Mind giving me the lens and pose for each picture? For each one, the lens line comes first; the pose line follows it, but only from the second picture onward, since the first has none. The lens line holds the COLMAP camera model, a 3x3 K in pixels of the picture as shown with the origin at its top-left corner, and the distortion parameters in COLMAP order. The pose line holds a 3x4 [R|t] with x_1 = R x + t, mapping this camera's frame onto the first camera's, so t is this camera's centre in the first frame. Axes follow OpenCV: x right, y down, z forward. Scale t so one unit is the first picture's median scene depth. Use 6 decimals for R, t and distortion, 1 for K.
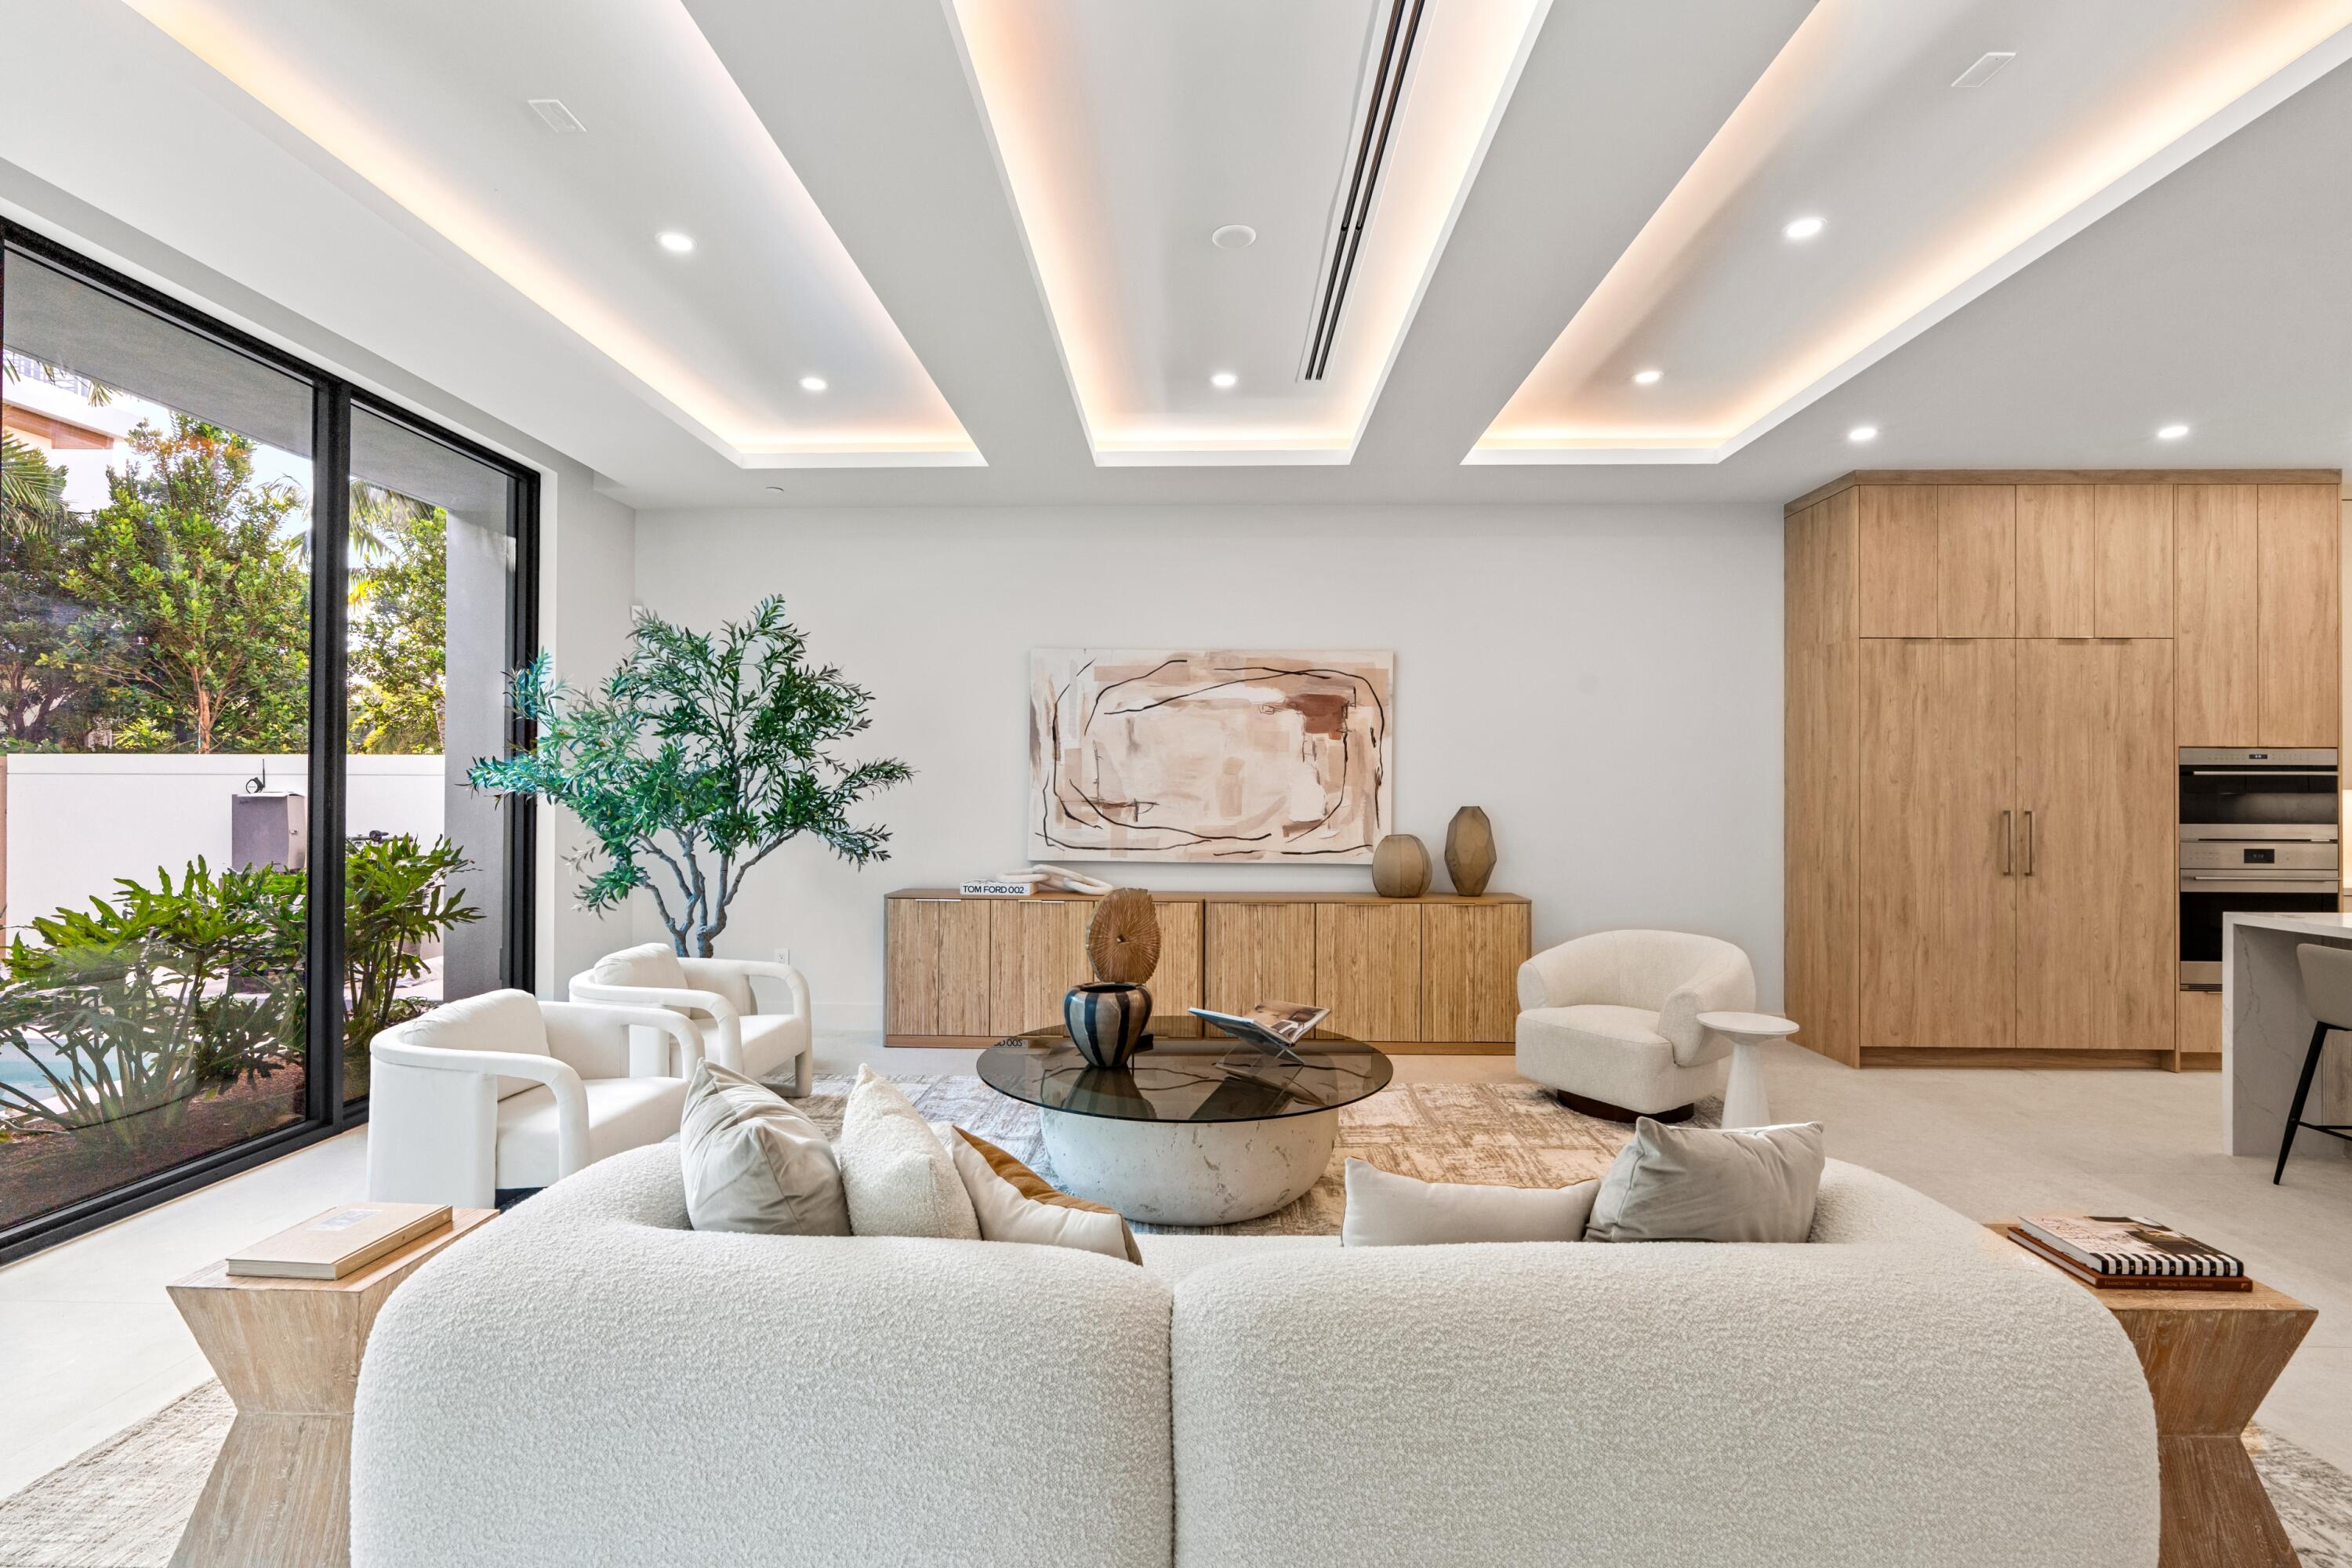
lens RADIAL K [[1063.9, 0, 1175.0], [0, 1063.9, 780.8], [0, 0, 1]] dist [-0.004537, 0.001516]
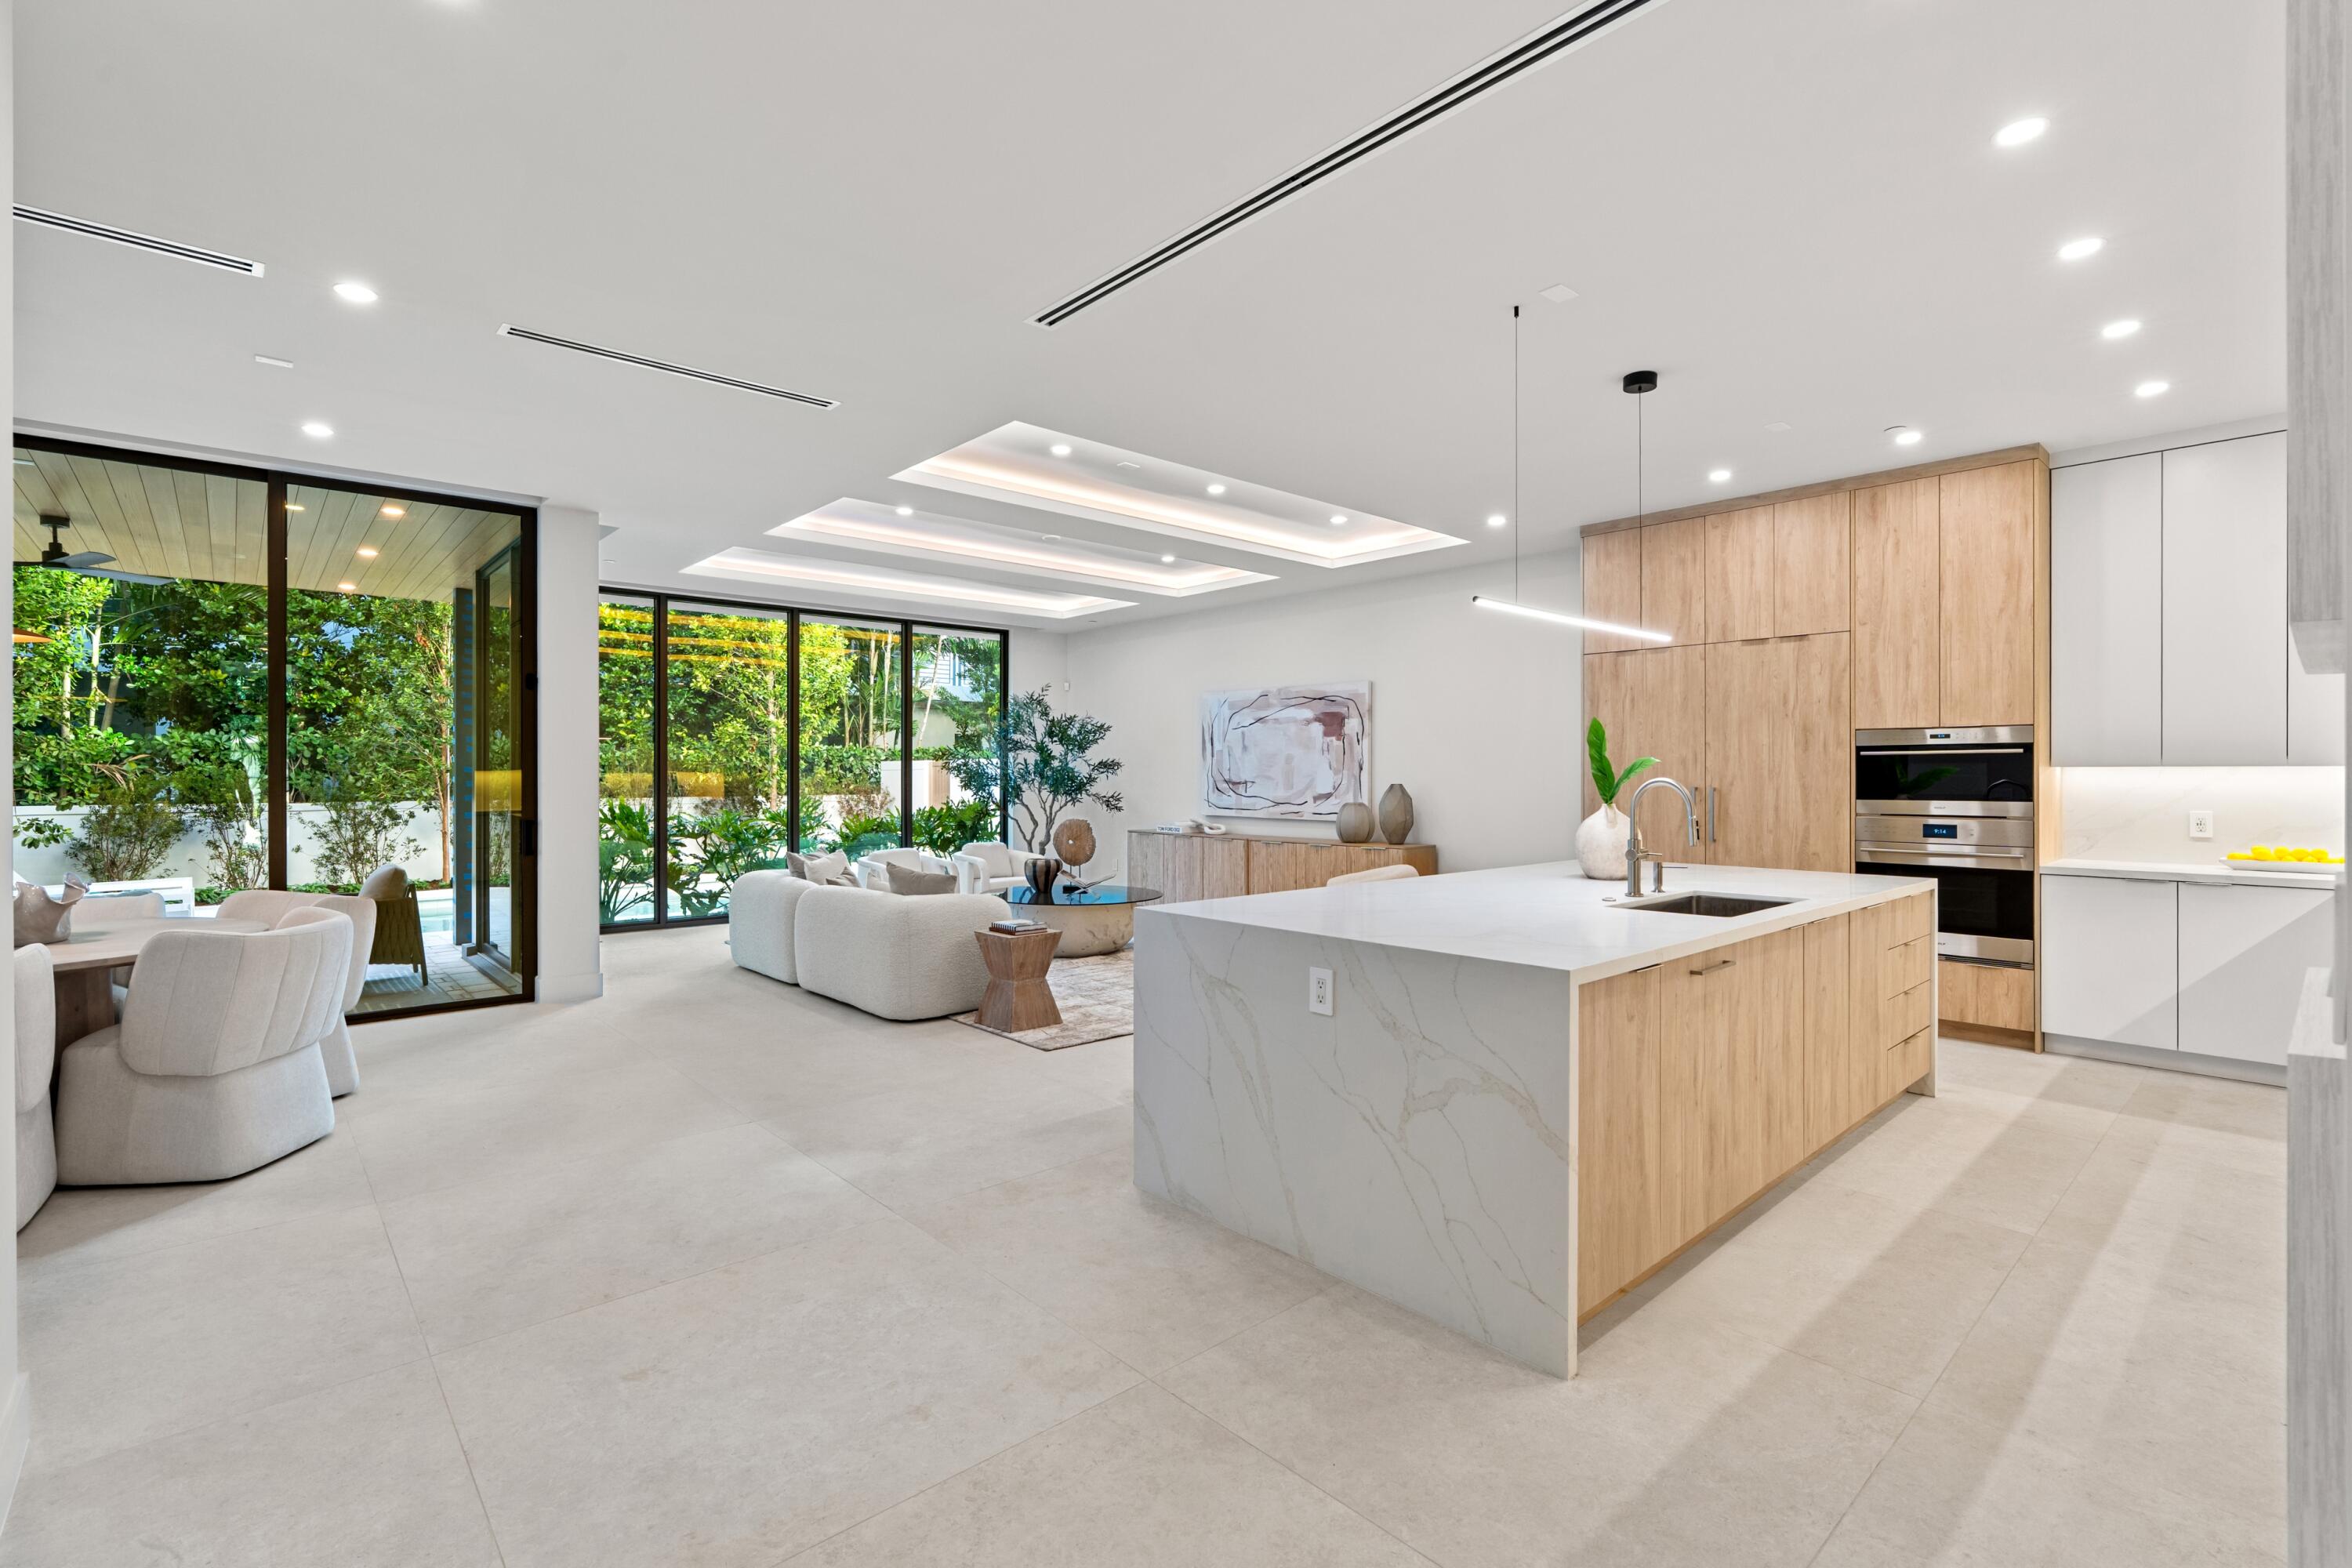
lens RADIAL K [[1063.9, 0, 1183.4], [0, 1063.9, 774.6], [0, 0, 1]] dist [-0.004537, 0.001516]
pose [[0.695950, -0.004740, -0.718075, 1.240810], [0.006944, 0.999976, 0.000128, 0.009596], [0.718057, -0.005075, 0.695966, -0.261797]]
